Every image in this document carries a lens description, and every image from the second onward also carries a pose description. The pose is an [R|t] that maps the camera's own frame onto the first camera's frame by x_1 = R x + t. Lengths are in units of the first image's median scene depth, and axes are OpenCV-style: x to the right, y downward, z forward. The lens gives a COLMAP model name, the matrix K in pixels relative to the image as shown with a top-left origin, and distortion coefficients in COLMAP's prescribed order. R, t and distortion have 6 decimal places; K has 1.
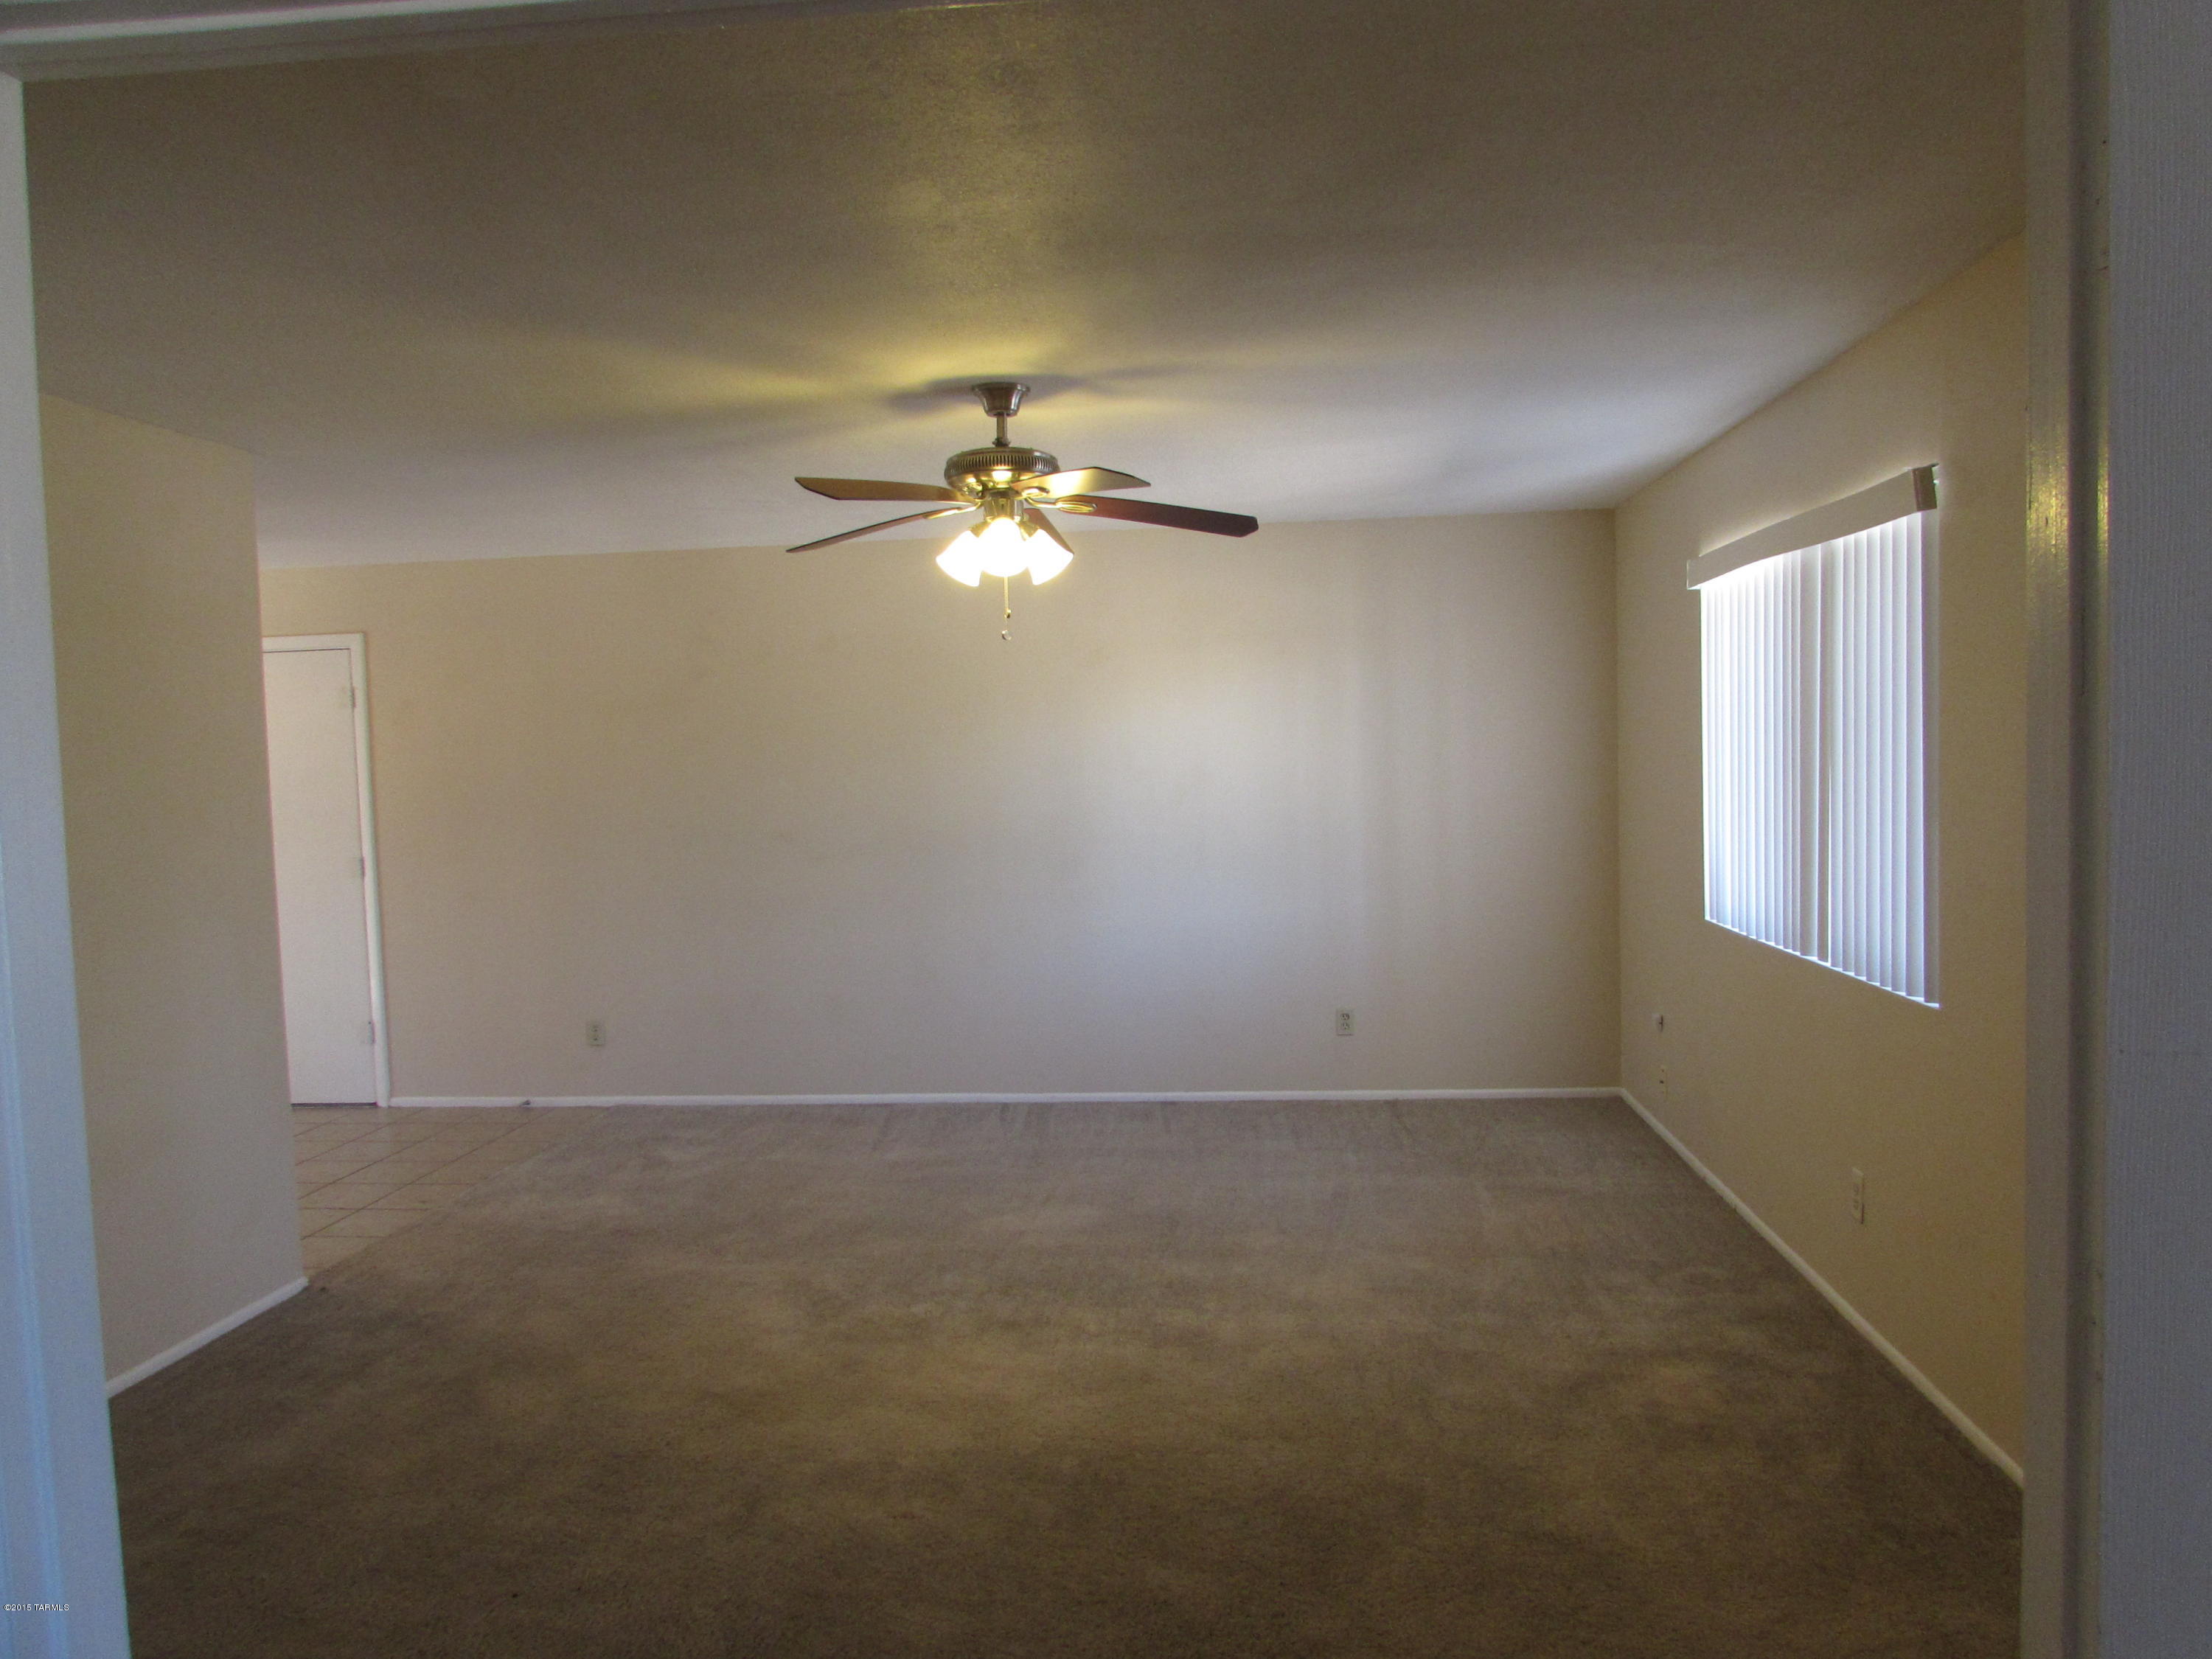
lens RADIAL K [[1554.3, 0, 1105.6], [0, 1554.3, 824.8], [0, 0, 1]] dist [-0.000621, 0.013595]
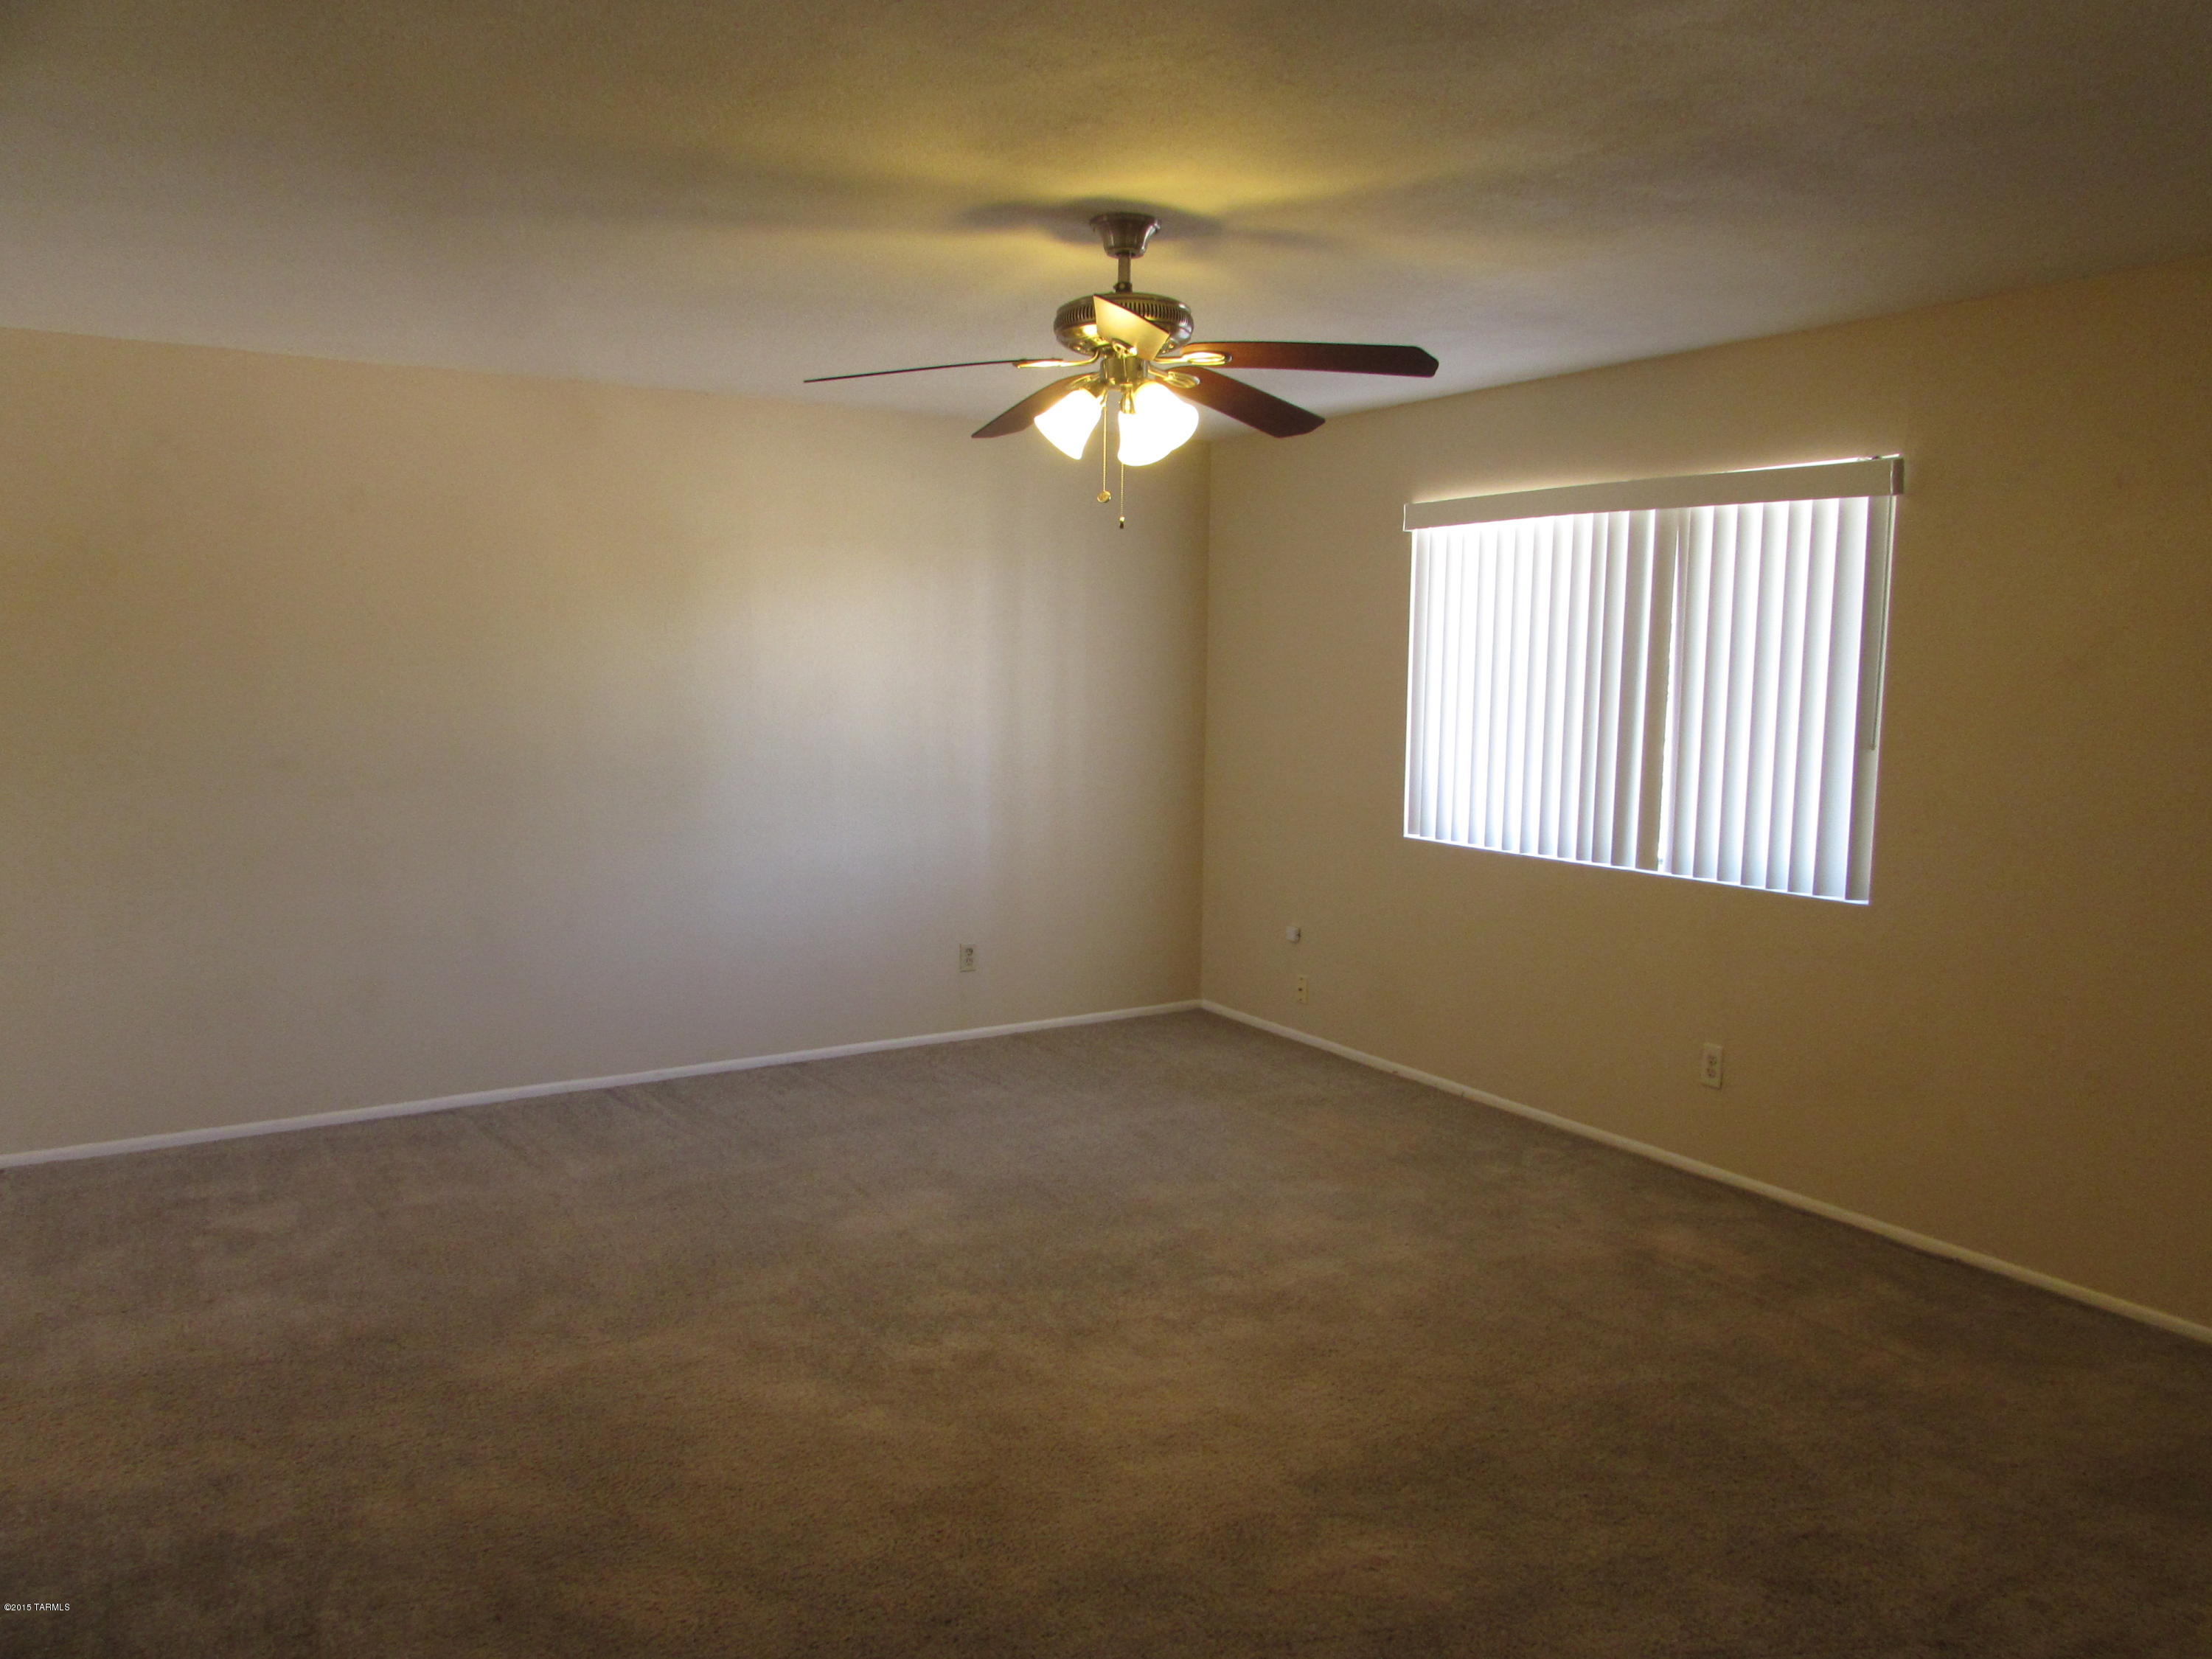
lens RADIAL K [[1554.3, 0, 1115.8], [0, 1554.3, 835.7], [0, 0, 1]] dist [-0.000621, 0.013595]
pose [[0.795263, -0.030853, 0.605480, -0.524473], [-0.005148, 0.998325, 0.057632, -0.003053], [-0.606243, -0.048950, 0.793771, 0.301626]]
